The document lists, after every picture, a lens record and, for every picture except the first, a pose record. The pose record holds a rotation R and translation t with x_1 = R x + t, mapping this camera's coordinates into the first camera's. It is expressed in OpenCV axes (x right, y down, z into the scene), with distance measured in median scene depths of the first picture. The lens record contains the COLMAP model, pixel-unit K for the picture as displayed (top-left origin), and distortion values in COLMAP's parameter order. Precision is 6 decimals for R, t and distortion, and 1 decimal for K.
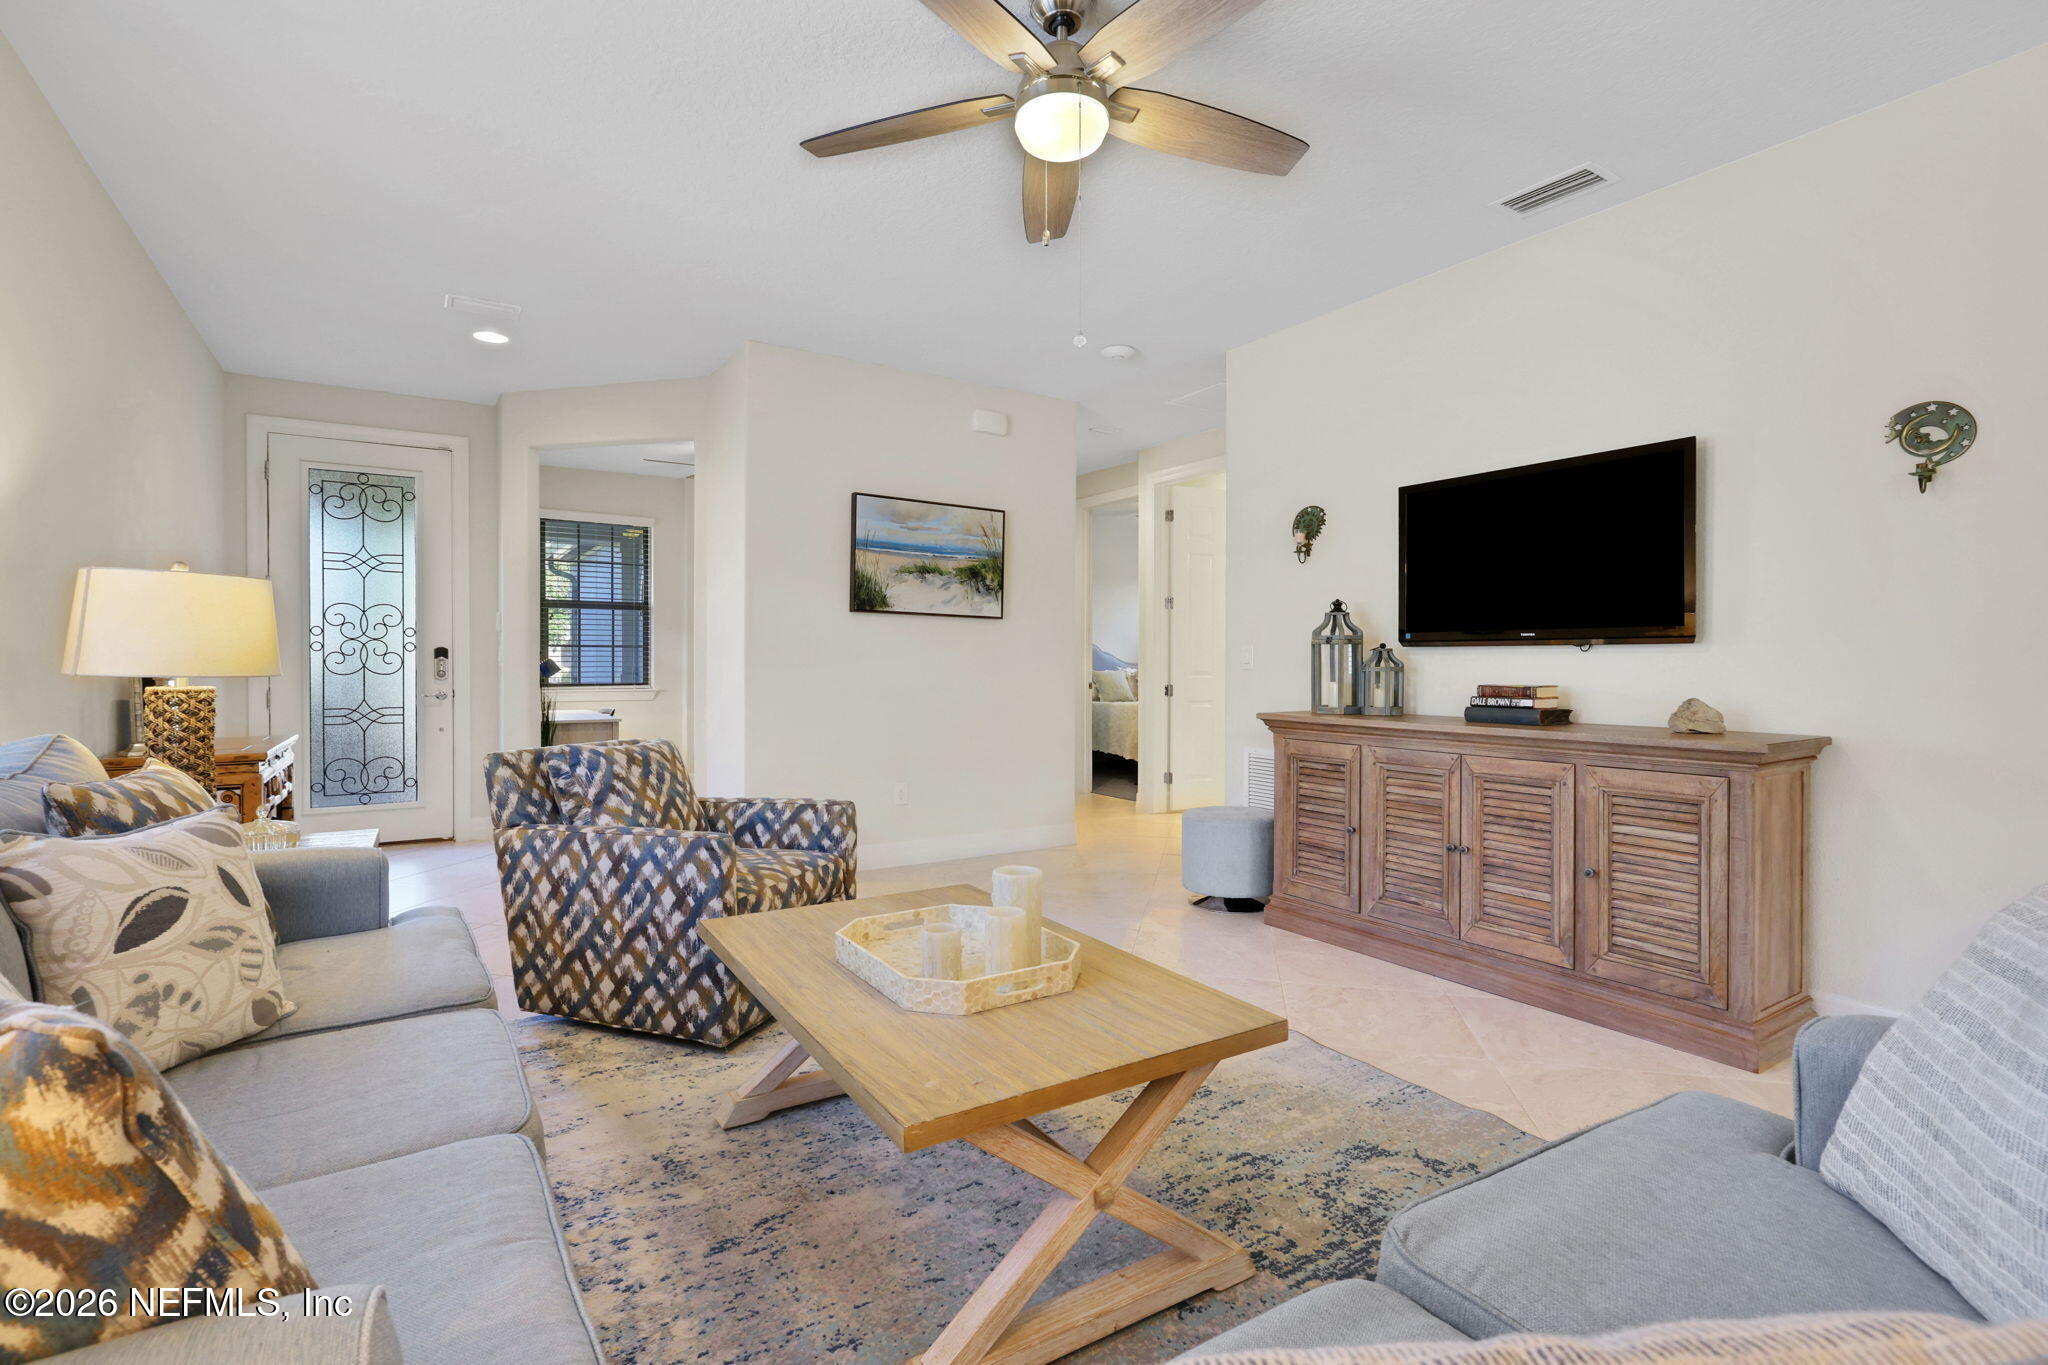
lens RADIAL K [[945.7, 0, 1002.7], [0, 945.7, 672.1], [0, 0, 1]] dist [-0.001767, -0.000524]
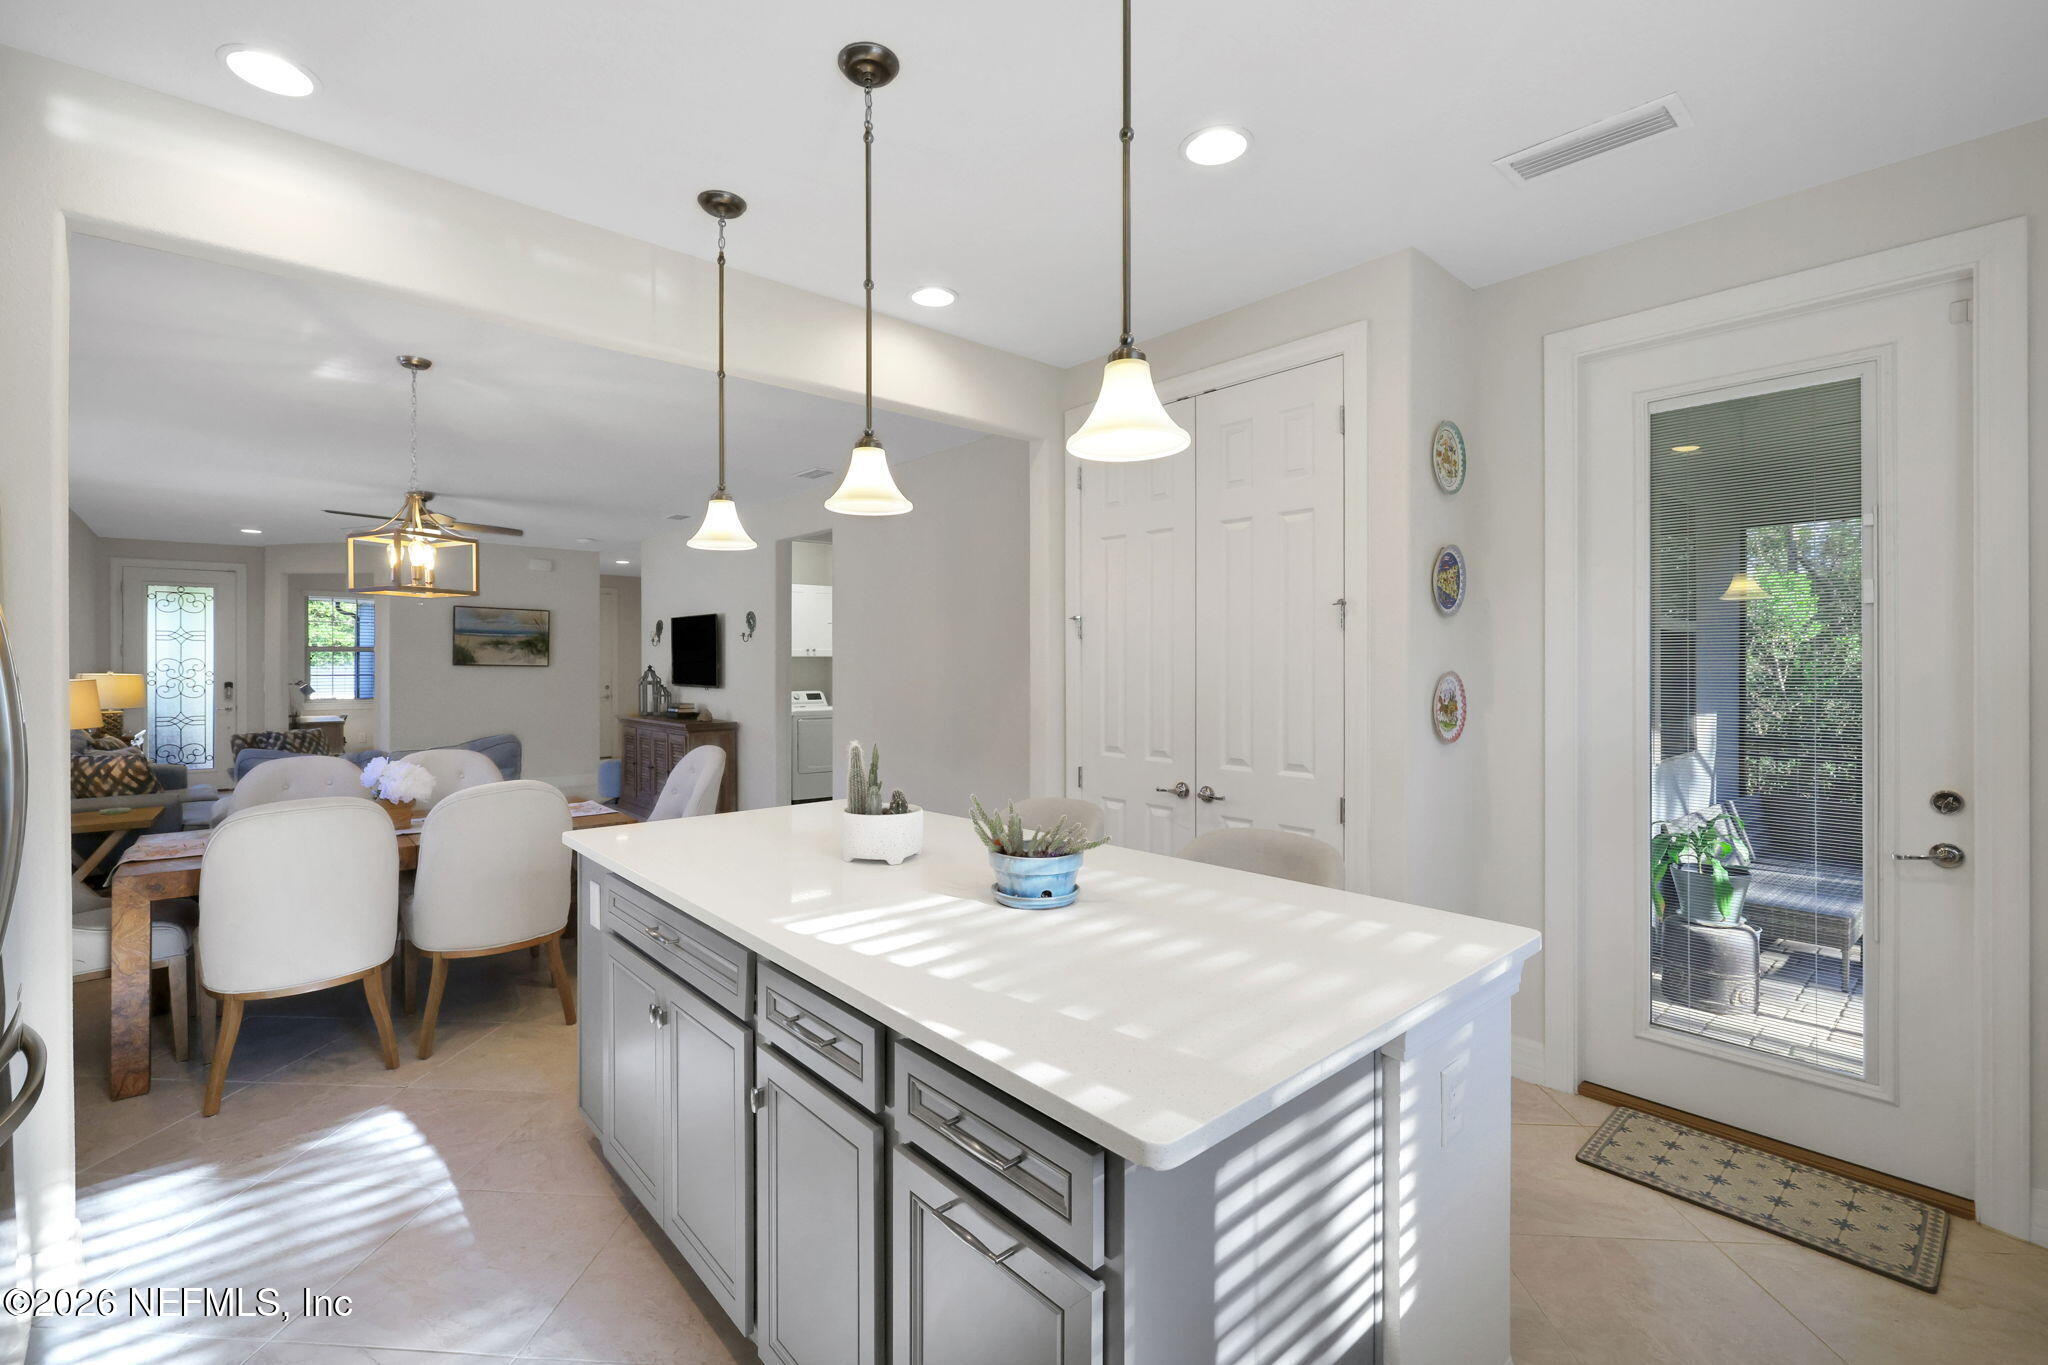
lens RADIAL K [[903.6, 0, 1002.0], [0, 903.6, 664.4], [0, 0, 1]] dist [-0.007631, 0.000178]
pose [[0.989676, -0.003880, 0.143267, 1.041248], [0.005137, 0.999952, -0.008402, -0.064936], [-0.143228, 0.009052, 0.989648, -1.522265]]
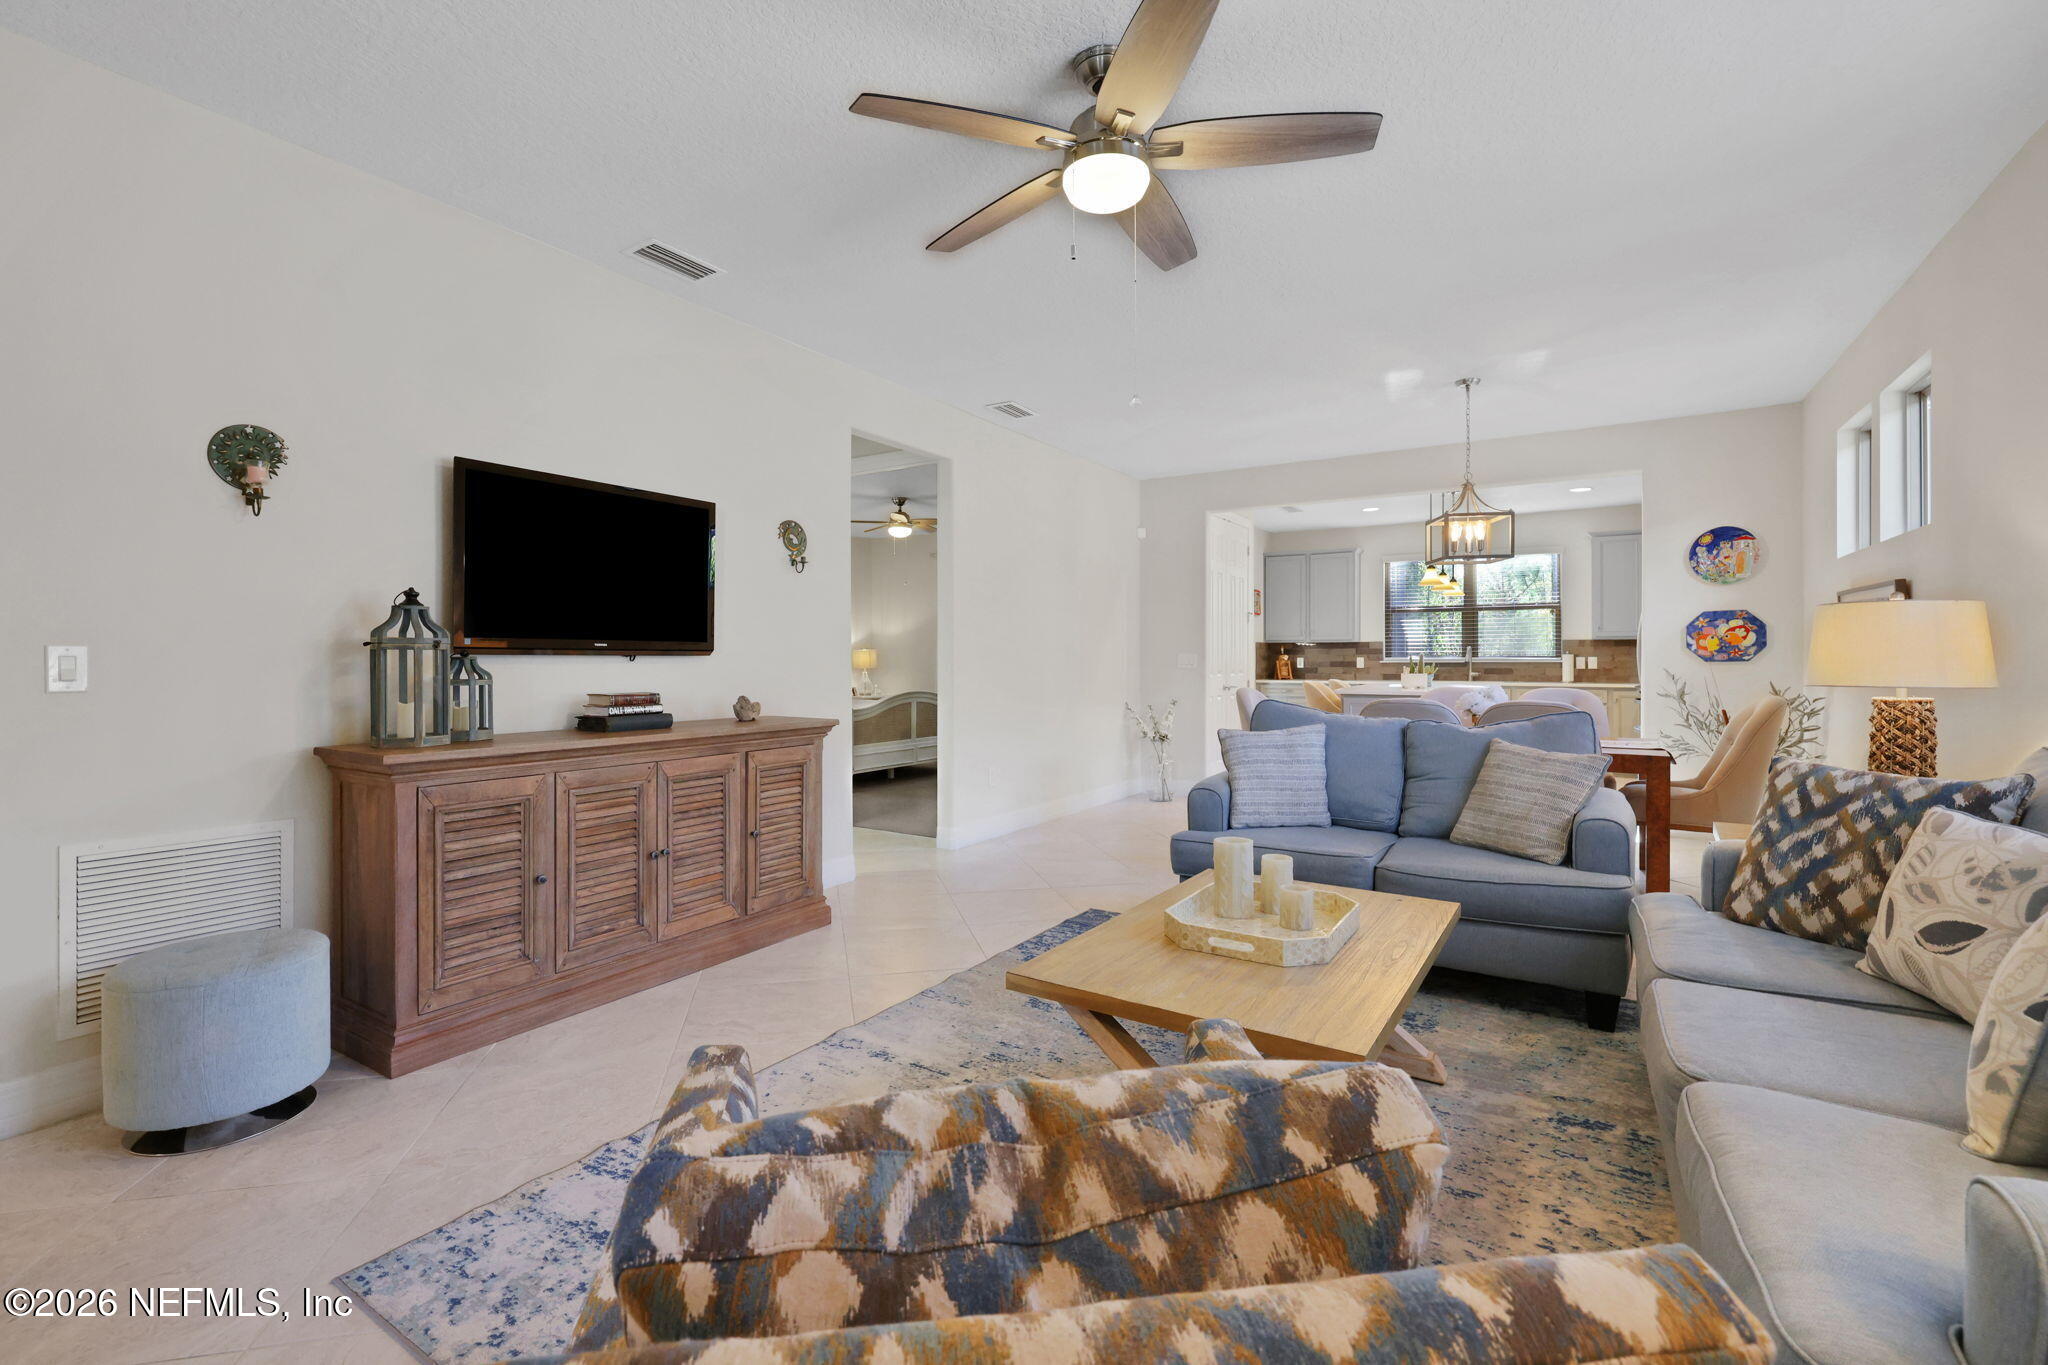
lens RADIAL K [[903.6, 0, 1019.6], [0, 903.6, 662.7], [0, 0, 1]] dist [-0.007631, 0.000178]
pose [[-0.437122, -0.004518, 0.899391, -0.545113], [0.008521, 0.999922, 0.009164, -0.025348], [-0.899362, 0.011670, -0.437049, 1.024852]]
